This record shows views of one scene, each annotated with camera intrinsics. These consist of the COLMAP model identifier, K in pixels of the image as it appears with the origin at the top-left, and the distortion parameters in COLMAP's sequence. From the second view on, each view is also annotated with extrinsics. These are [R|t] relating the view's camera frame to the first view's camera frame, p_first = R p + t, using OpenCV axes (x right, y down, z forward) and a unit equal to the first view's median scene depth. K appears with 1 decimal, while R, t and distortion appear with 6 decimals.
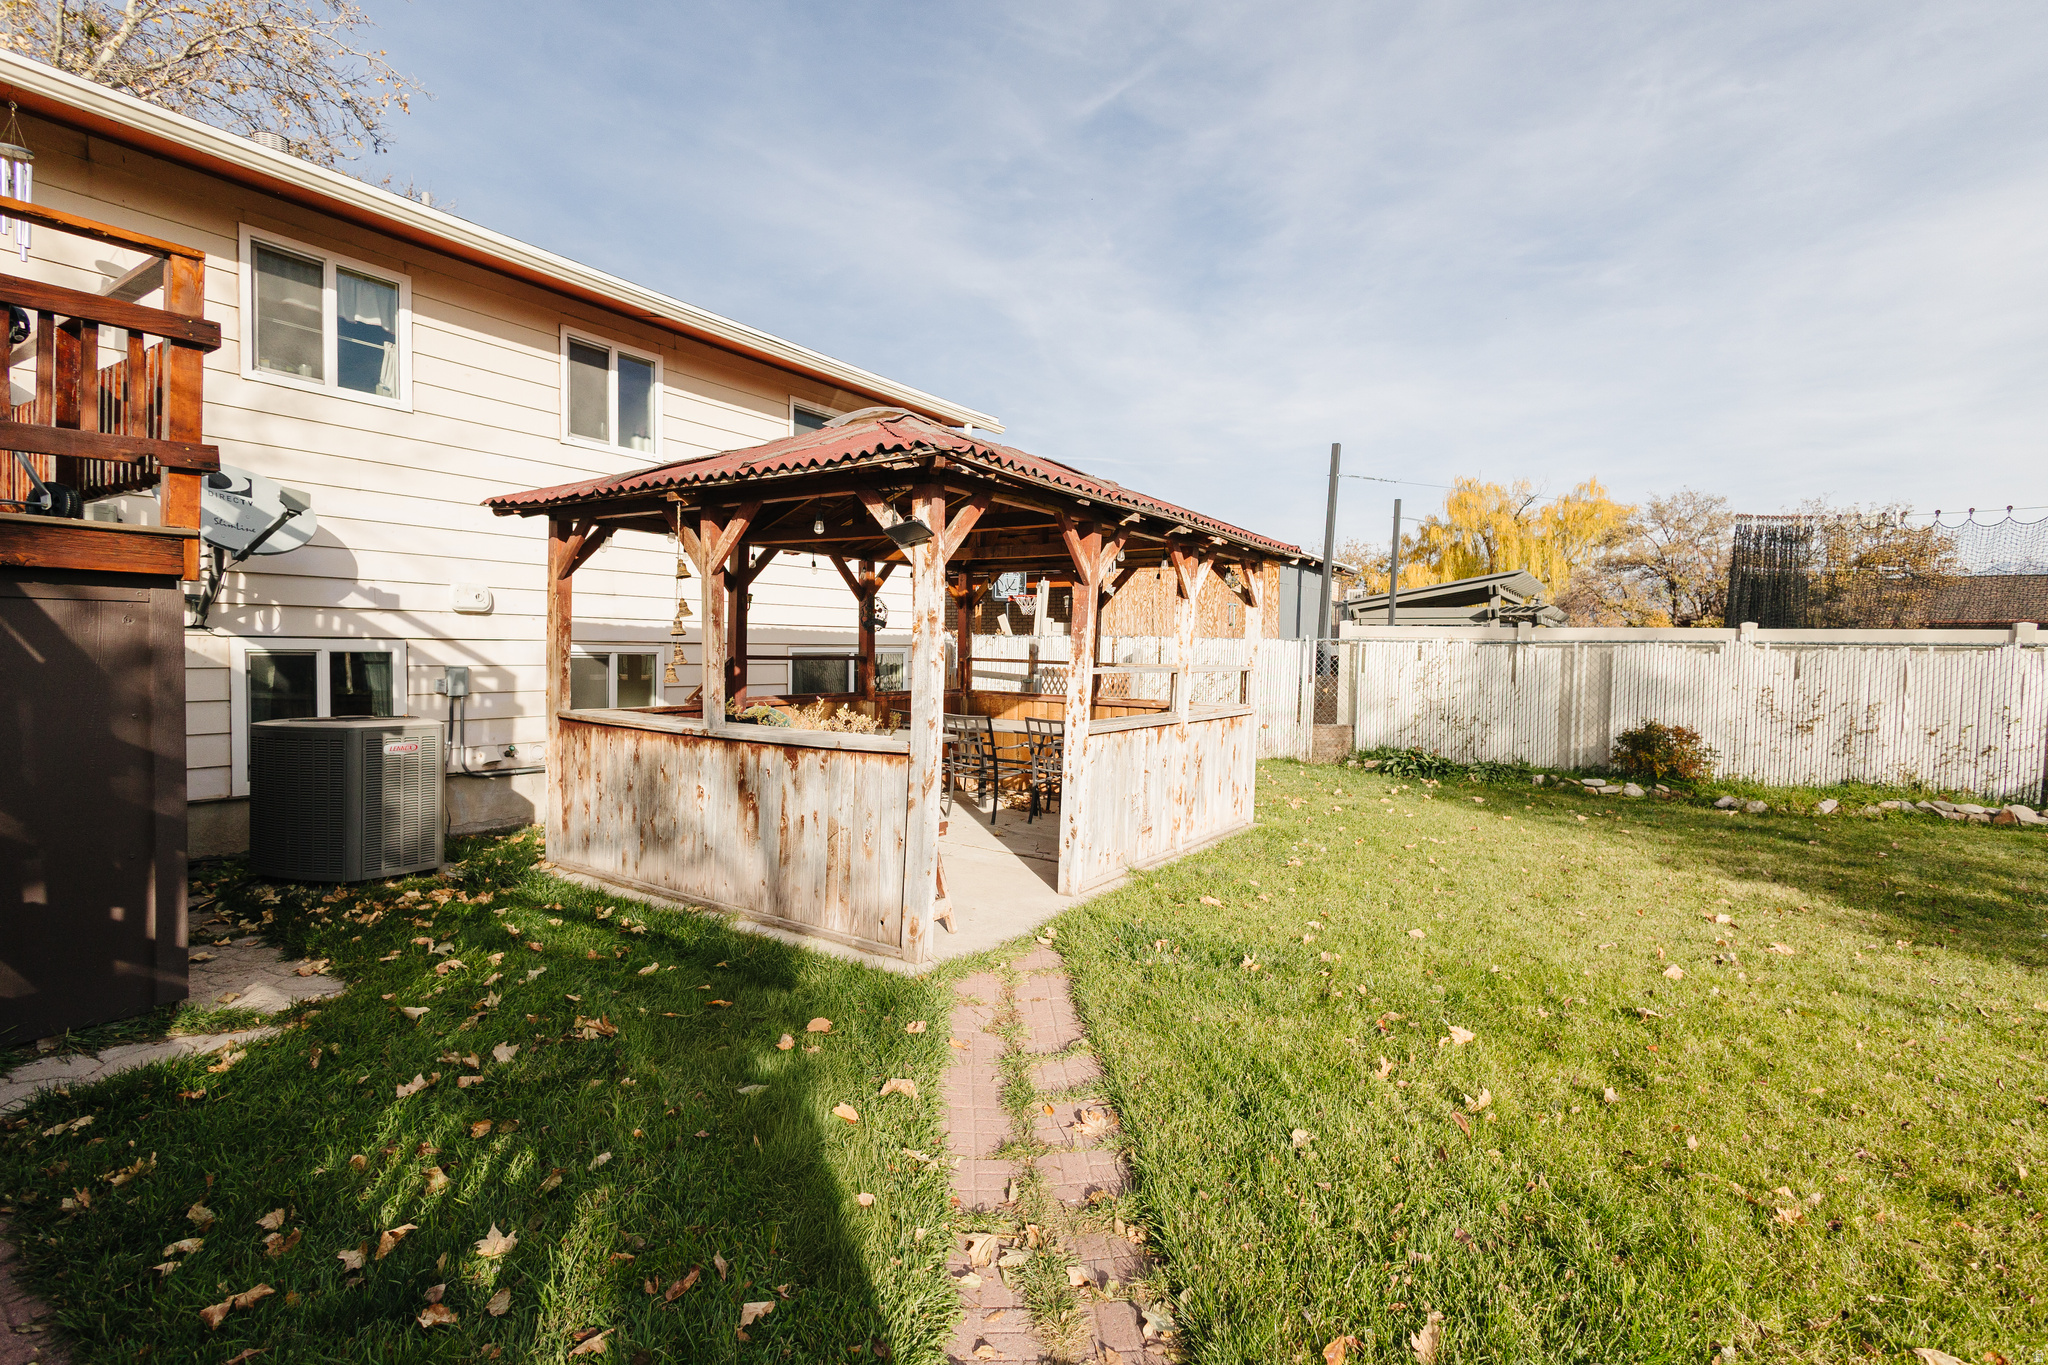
lens RADIAL K [[938.0, 0, 1036.4], [0, 938.0, 677.9], [0, 0, 1]] dist [0.004908, 0.000309]
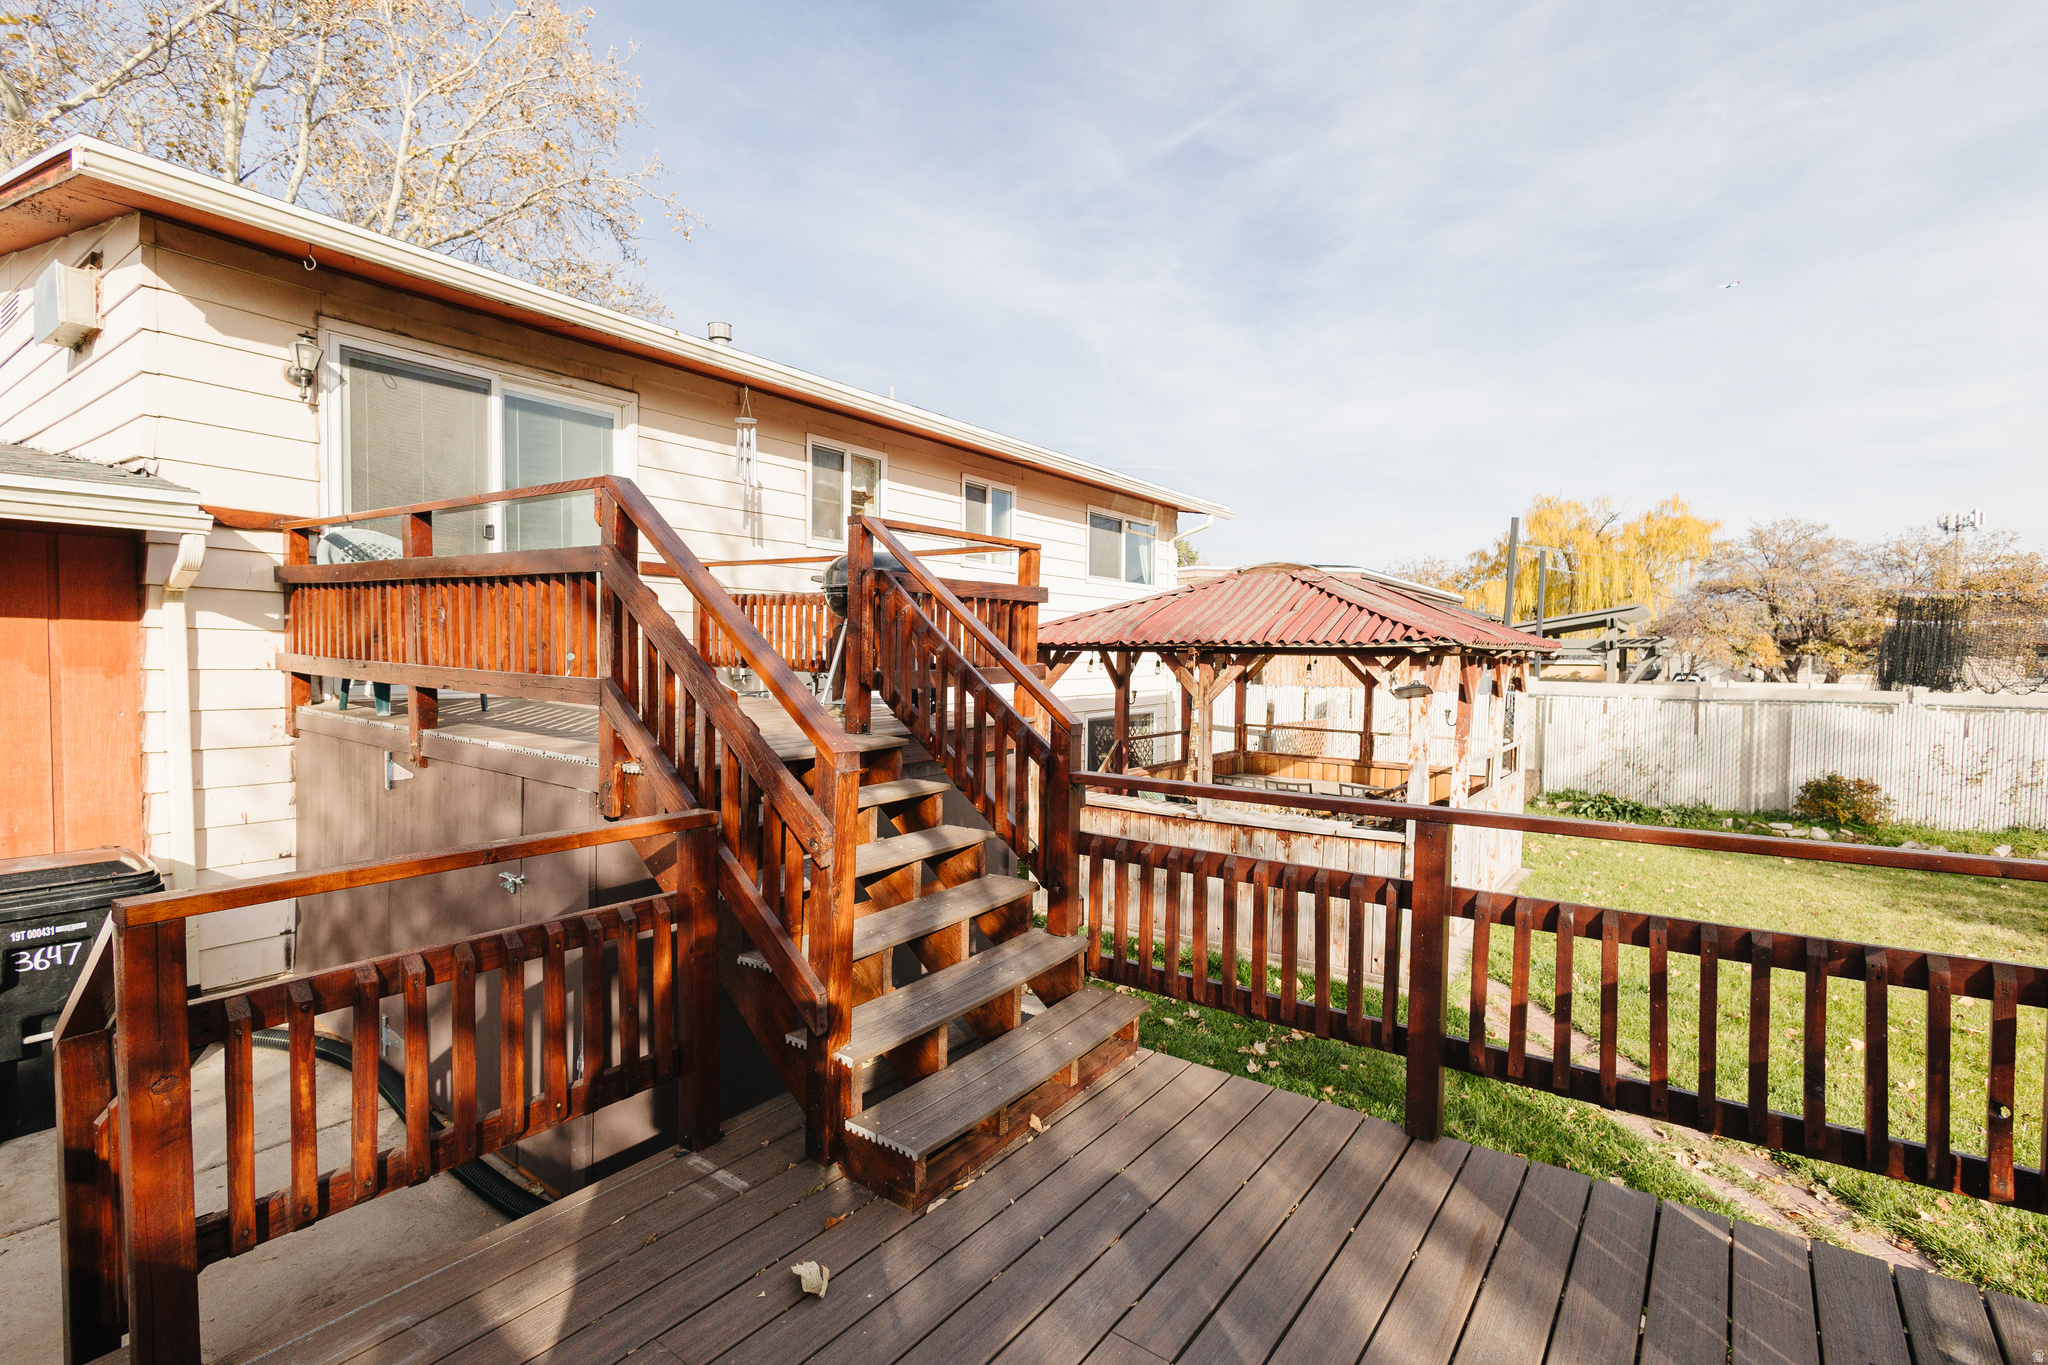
lens RADIAL K [[937.7, 0, 1028.6], [0, 937.7, 678.4], [0, 0, 1]] dist [0.001132, -0.000269]
pose [[0.998870, -0.007370, -0.046956, -0.267805], [0.007163, 0.999964, -0.004579, -0.069905], [0.046988, 0.004238, 0.998886, -0.190508]]
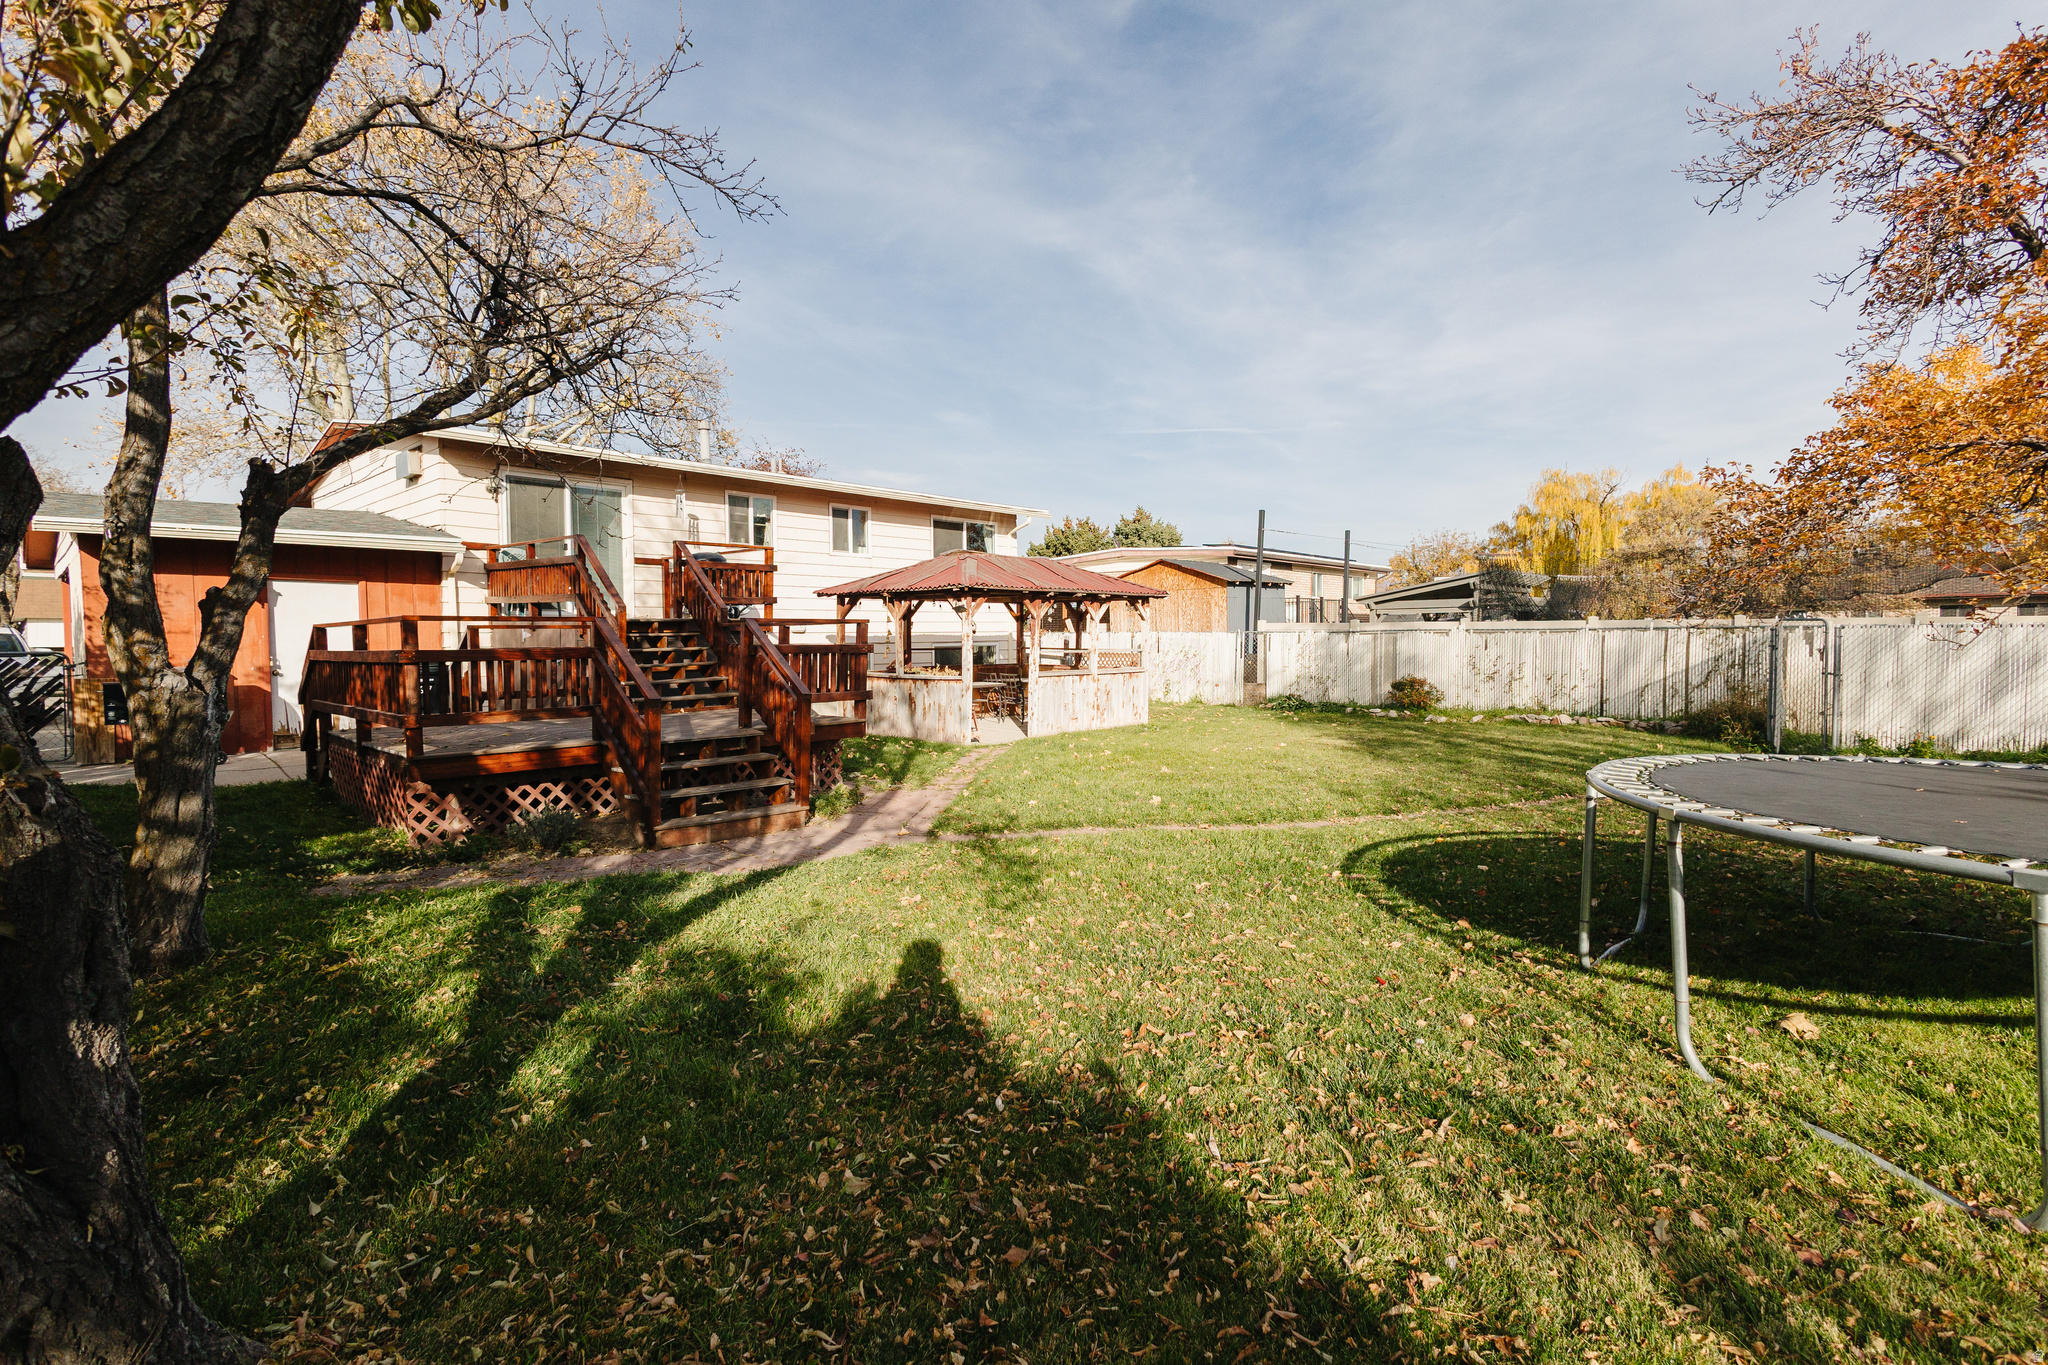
lens RADIAL K [[948.4, 0, 1028.0], [0, 948.4, 663.8], [0, 0, 1]] dist [0.000702, -0.000026]
pose [[0.983783, -0.016857, -0.178569, 0.266139], [0.016332, 0.999857, -0.004408, 0.019592], [0.178618, 0.001420, 0.983917, -0.848885]]
